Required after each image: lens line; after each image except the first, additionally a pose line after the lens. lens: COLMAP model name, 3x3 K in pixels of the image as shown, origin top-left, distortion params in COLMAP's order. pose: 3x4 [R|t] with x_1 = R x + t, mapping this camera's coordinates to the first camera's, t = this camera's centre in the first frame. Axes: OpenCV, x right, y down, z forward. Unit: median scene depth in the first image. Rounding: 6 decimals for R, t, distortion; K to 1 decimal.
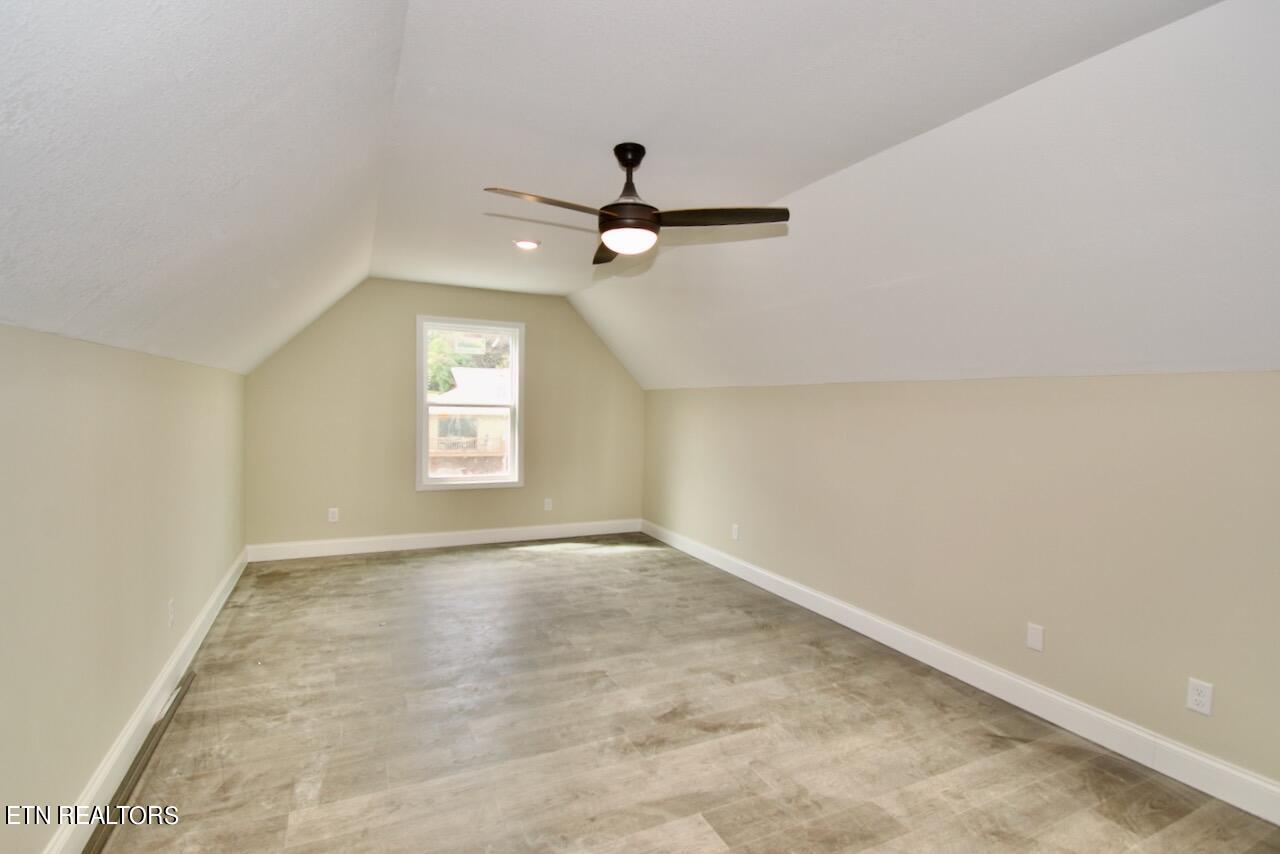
lens RADIAL K [[567.4, 0, 645.2], [0, 567.4, 420.0], [0, 0, 1]] dist [0.014520, -0.020224]
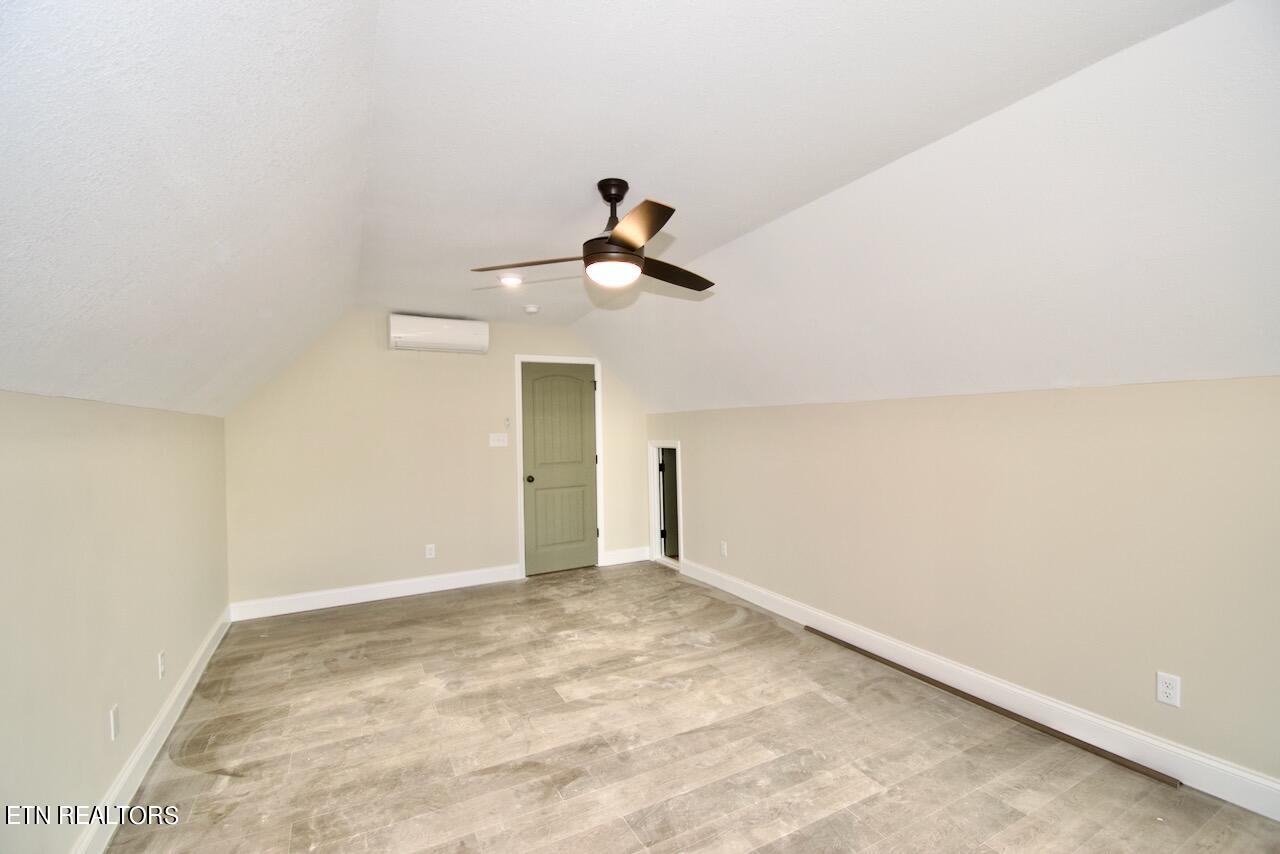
lens RADIAL K [[567.4, 0, 645.2], [0, 567.4, 420.0], [0, 0, 1]] dist [0.014520, -0.020224]
pose [[-0.999343, -0.001511, -0.036213, -0.048603], [-0.002218, 0.999807, 0.019507, -0.075015], [0.036176, 0.019574, -0.999154, 2.028850]]
